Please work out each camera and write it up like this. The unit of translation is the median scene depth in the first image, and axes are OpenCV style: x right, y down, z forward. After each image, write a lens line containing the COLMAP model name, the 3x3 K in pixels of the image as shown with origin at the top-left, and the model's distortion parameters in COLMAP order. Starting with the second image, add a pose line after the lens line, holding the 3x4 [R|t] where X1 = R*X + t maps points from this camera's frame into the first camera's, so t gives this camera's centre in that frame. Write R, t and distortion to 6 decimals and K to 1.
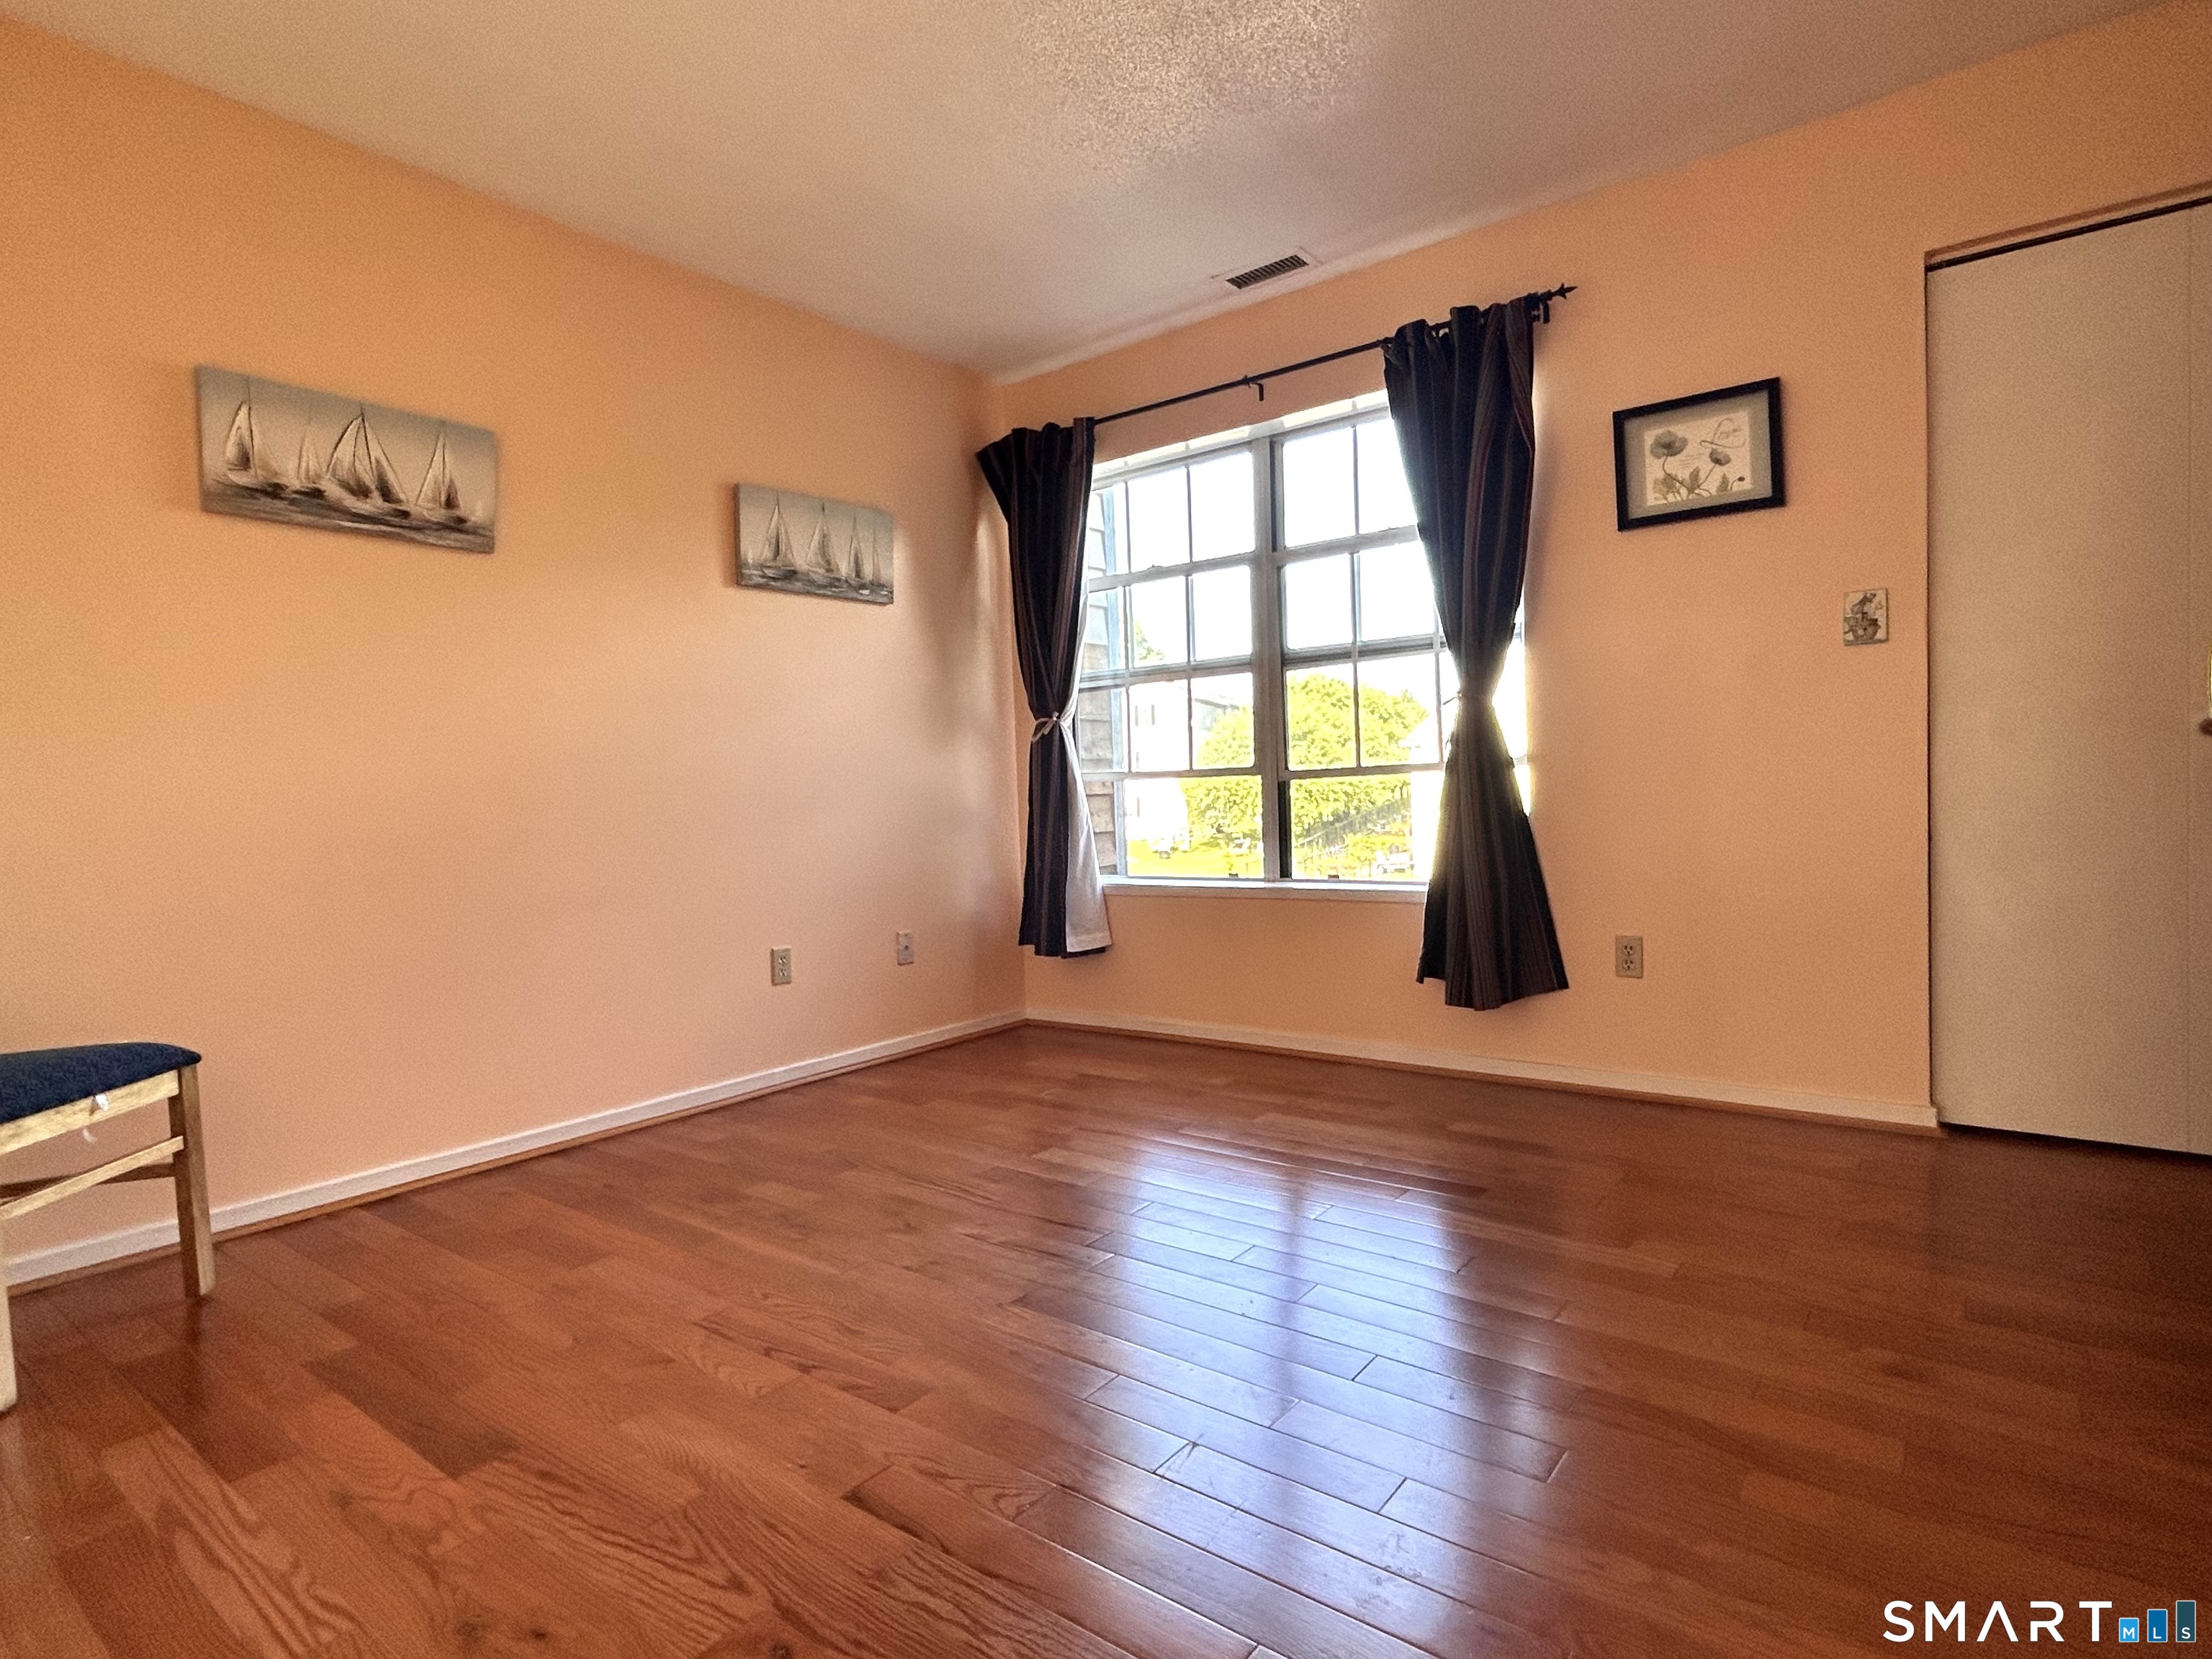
lens RADIAL K [[1147.2, 0, 1110.1], [0, 1147.2, 830.9], [0, 0, 1]] dist [-0.002280, -0.000579]
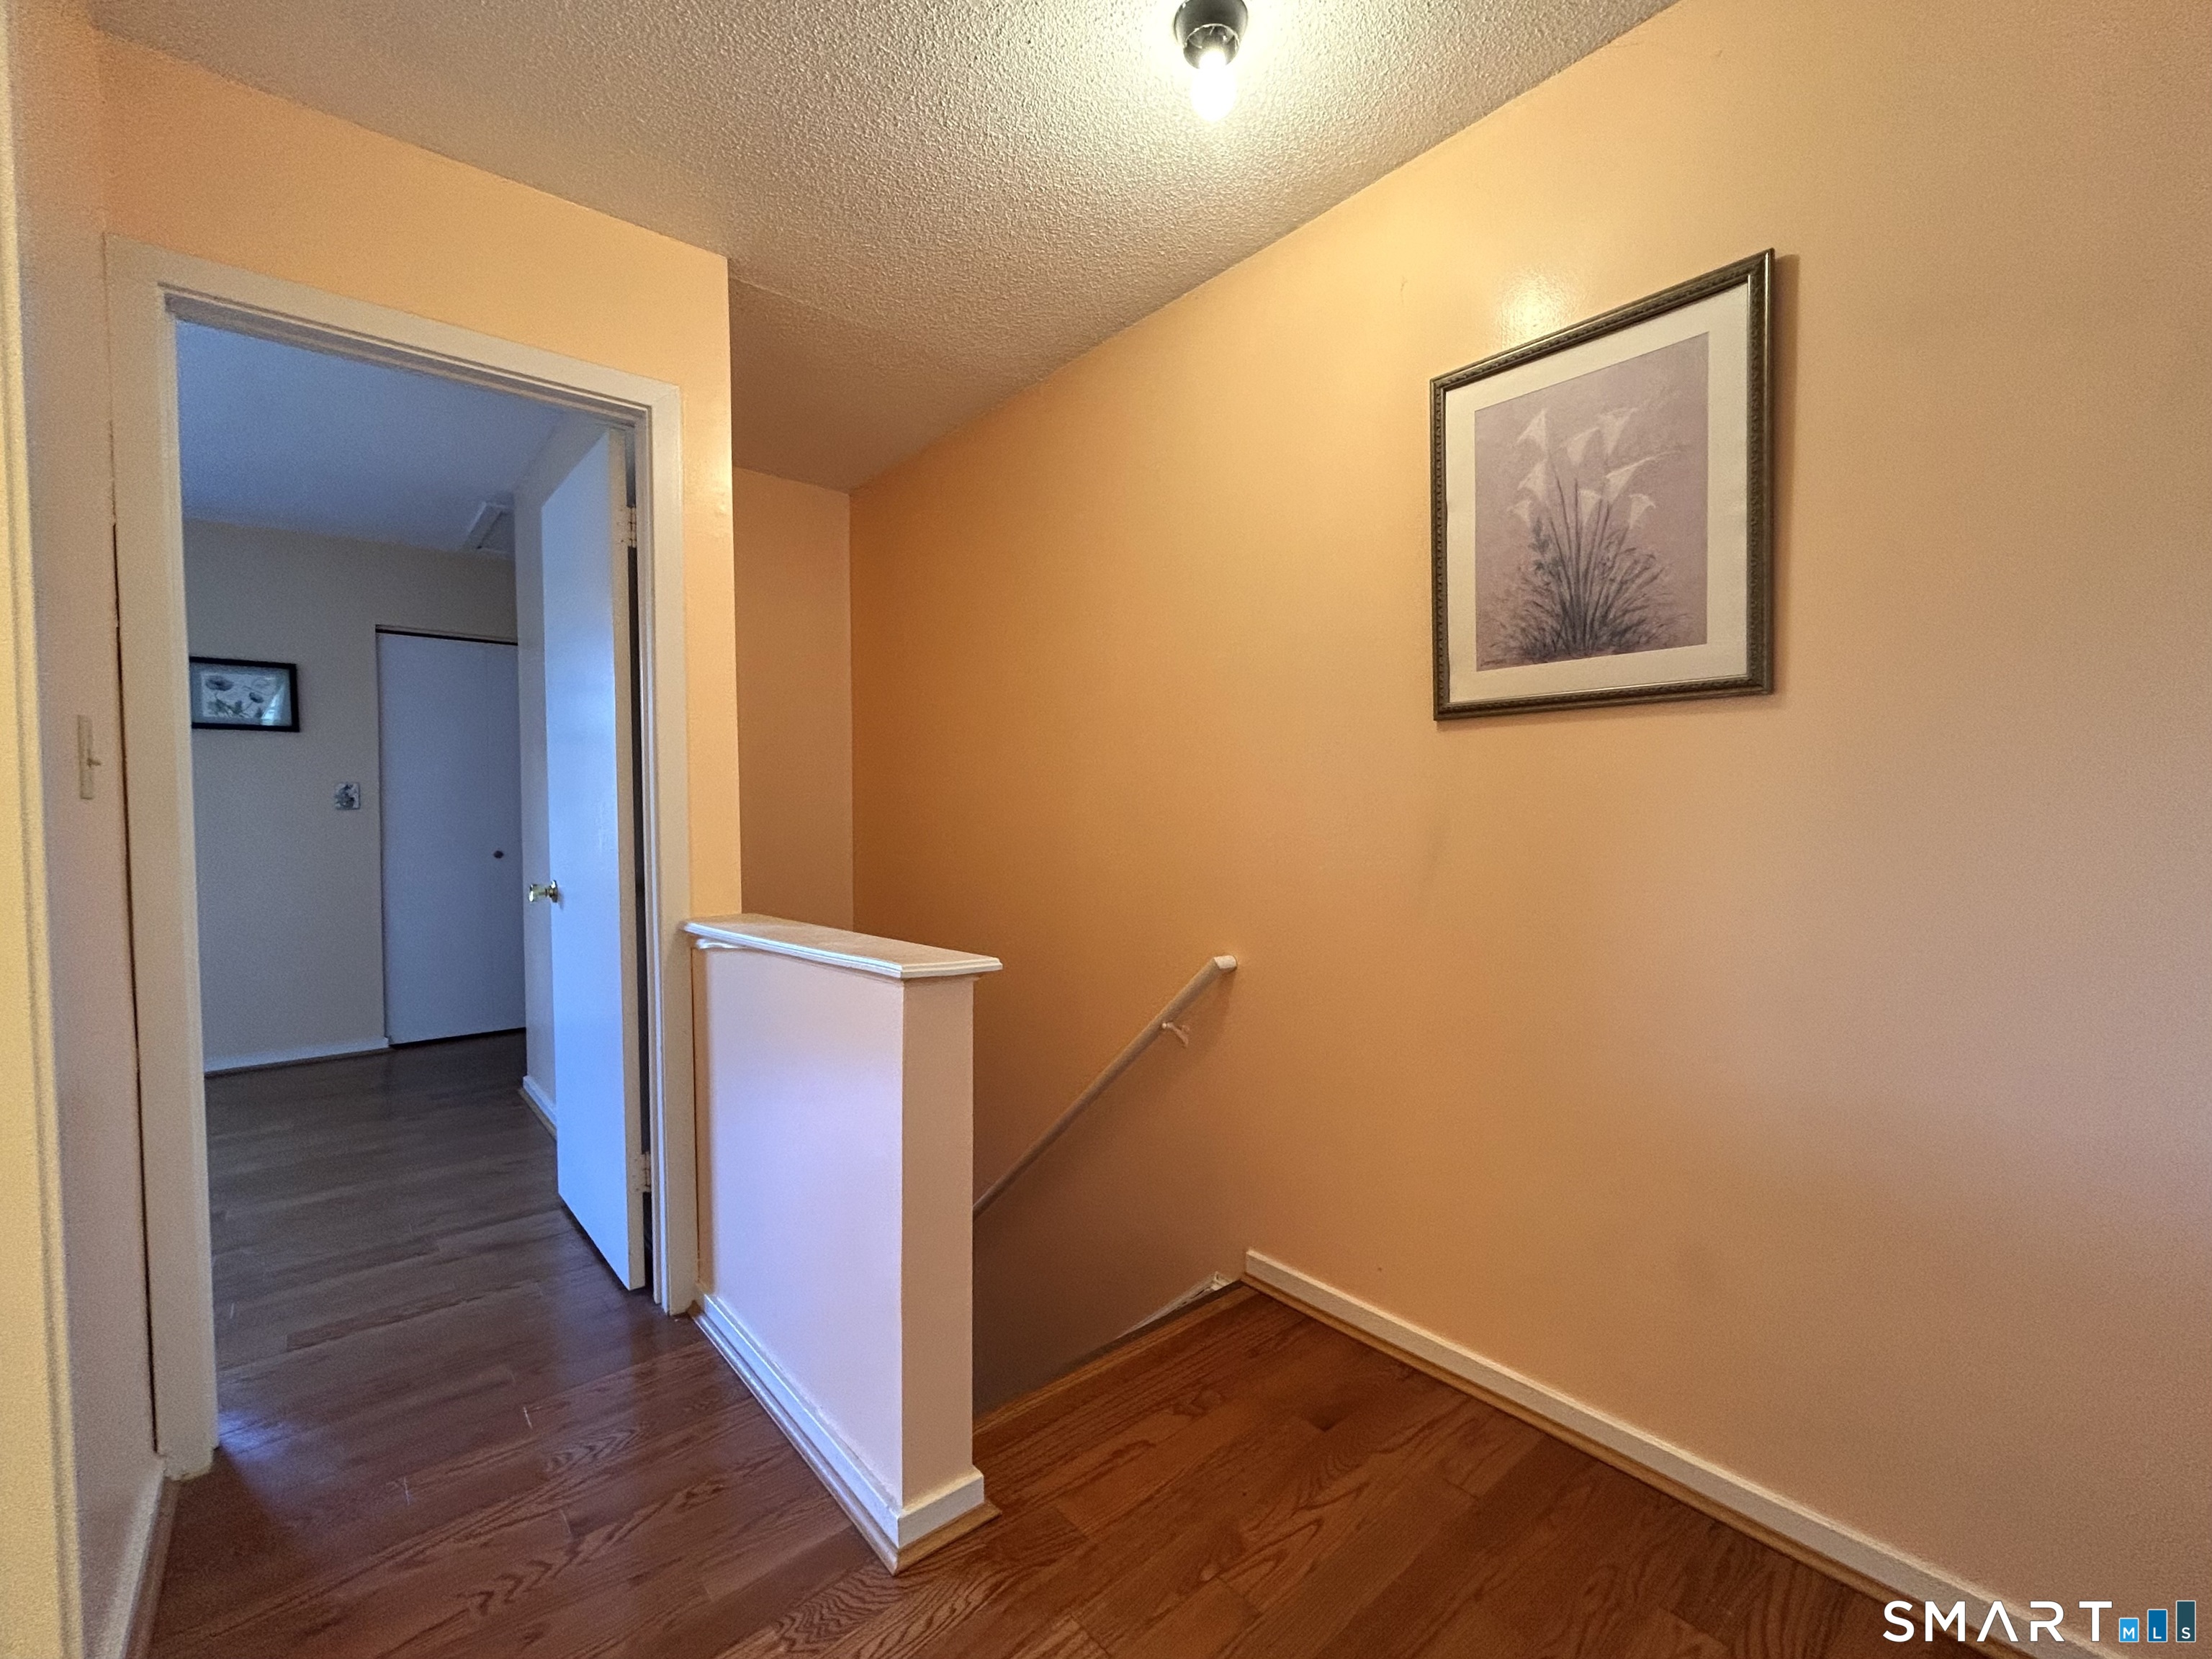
lens RADIAL K [[910.4, 0, 1107.3], [0, 910.4, 827.4], [0, 0, 1]] dist [-0.001614, 0.000031]
pose [[0.197166, 0.009959, 0.980320, -0.179101], [0.034046, 0.999276, -0.016999, -0.017830], [-0.979779, 0.036727, 0.196684, -0.170611]]
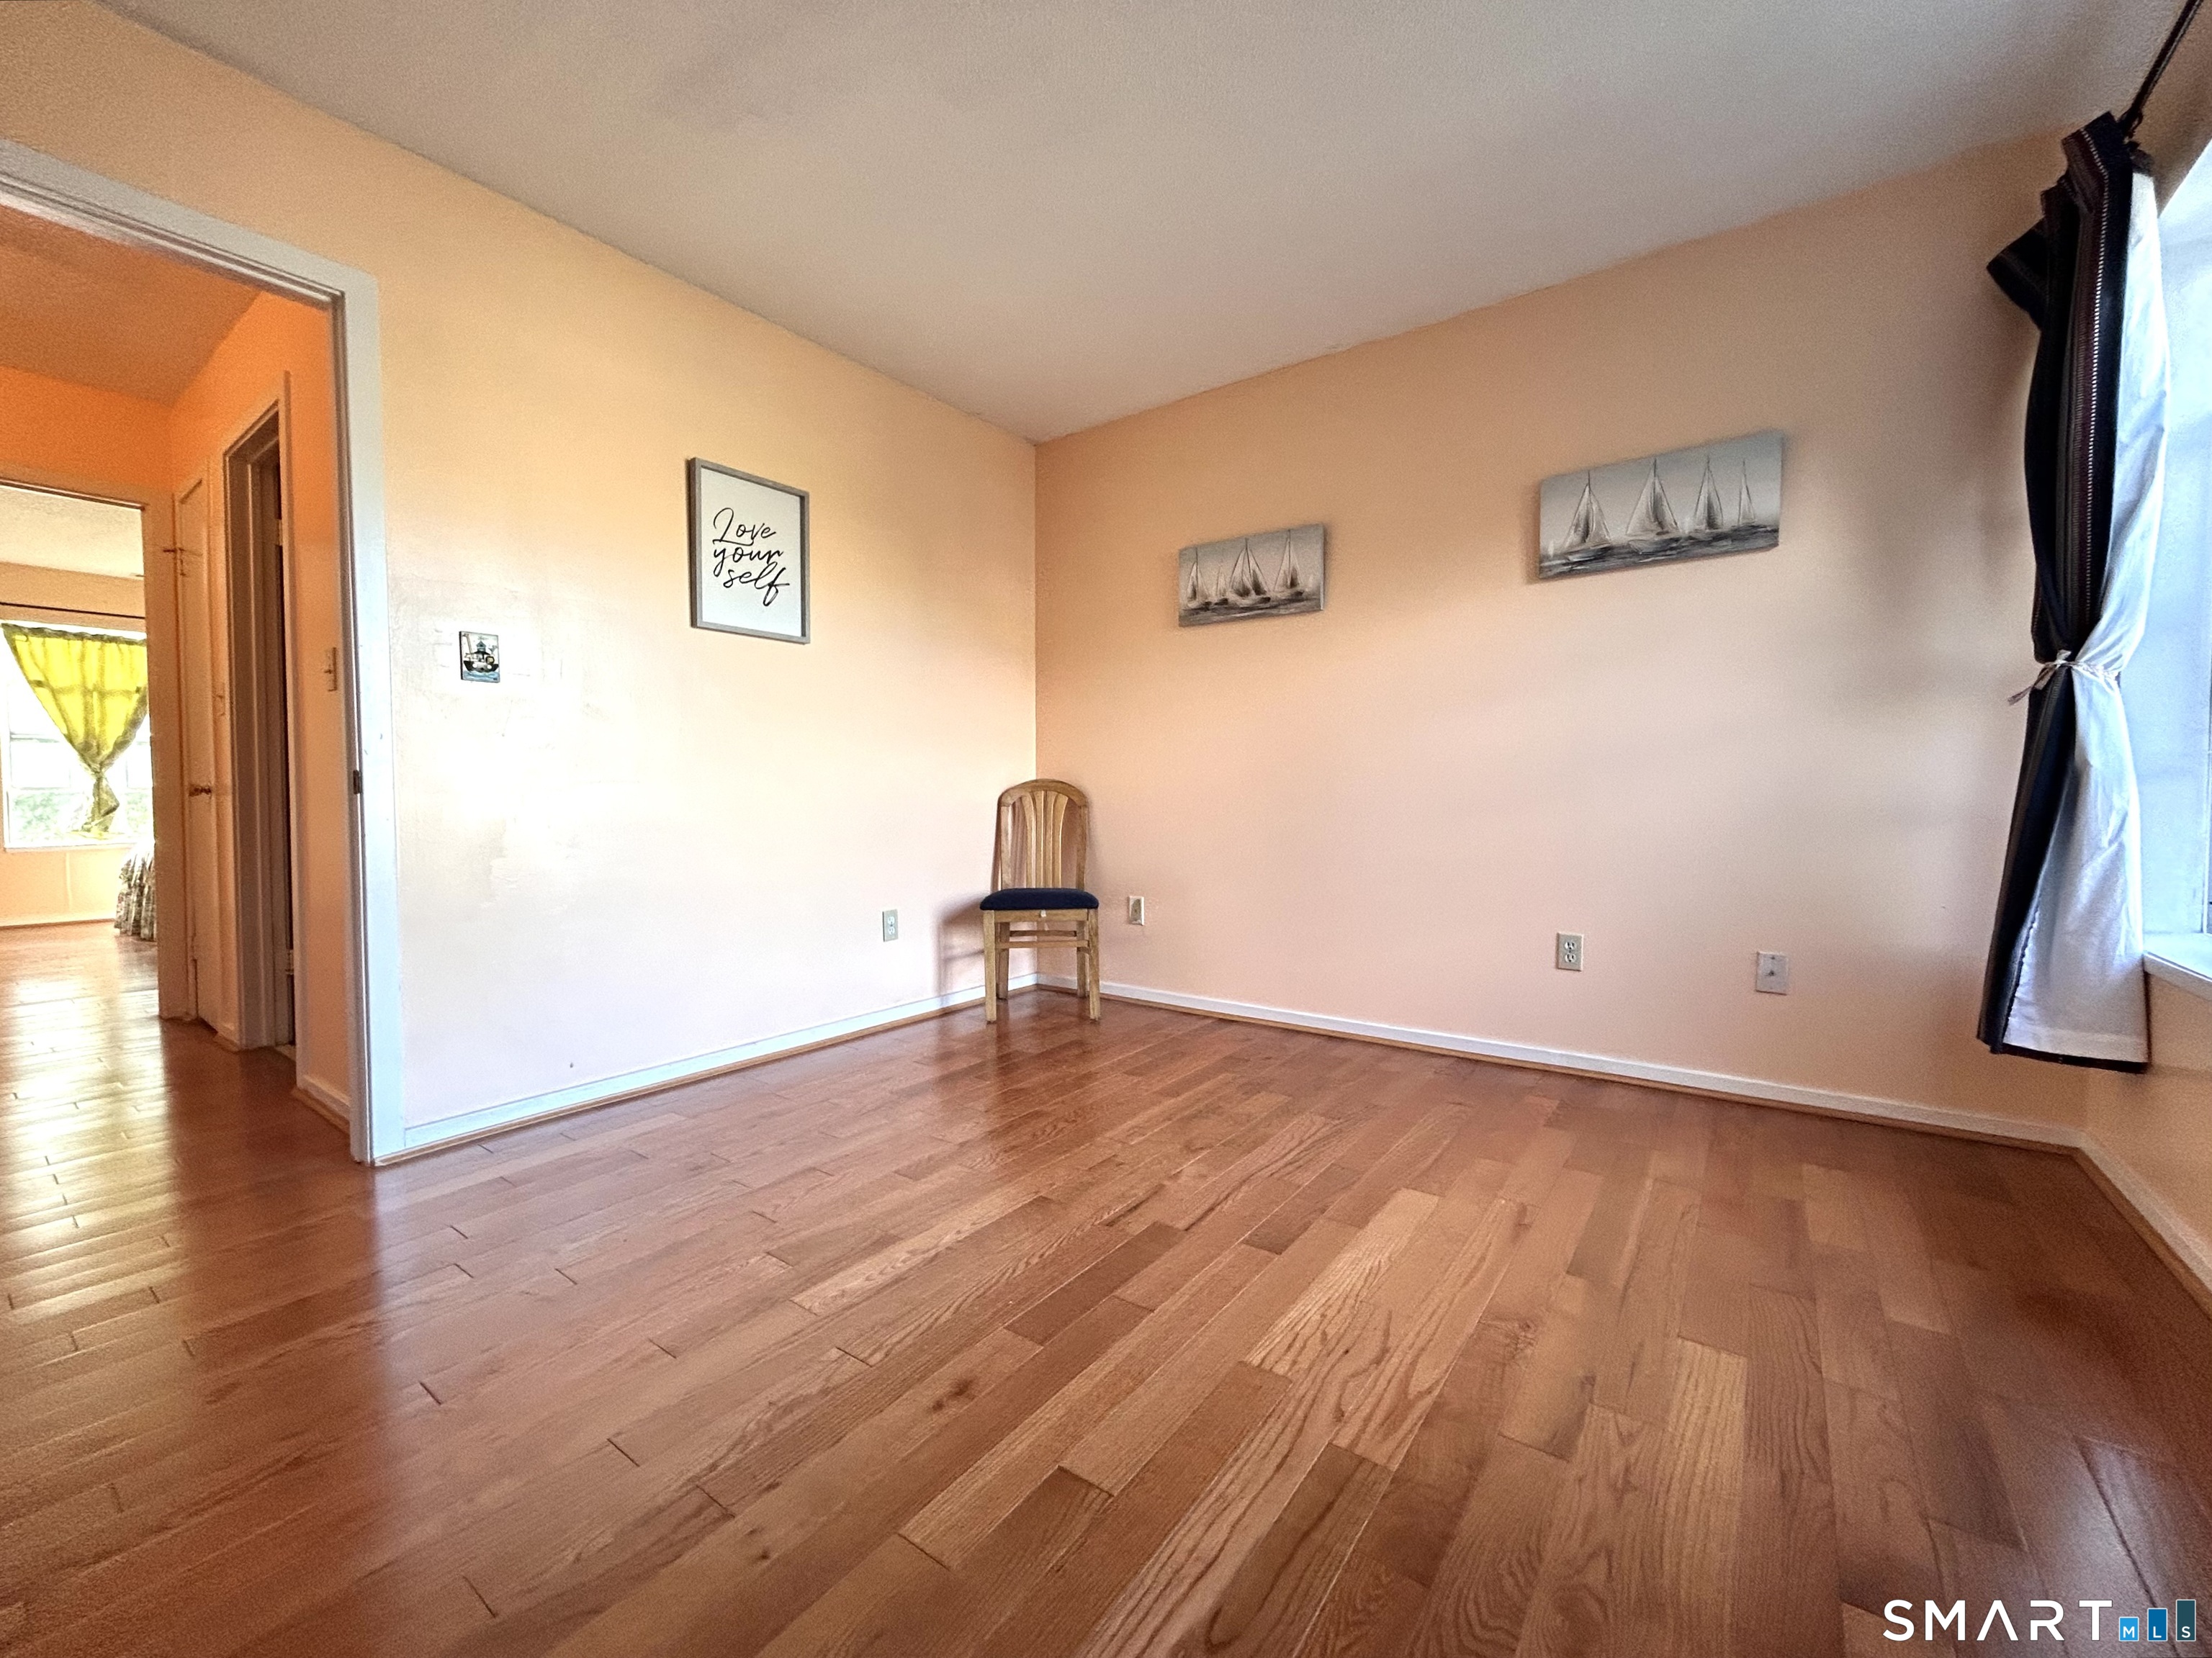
lens RADIAL K [[910.4, 0, 1107.4], [0, 910.4, 823.7], [0, 0, 1]] dist [-0.001614, 0.000031]
pose [[0.025403, 0.069537, -0.997256, 0.665531], [-0.029731, 0.997189, 0.068775, -0.050471], [0.999235, 0.027902, 0.027399, 0.777933]]
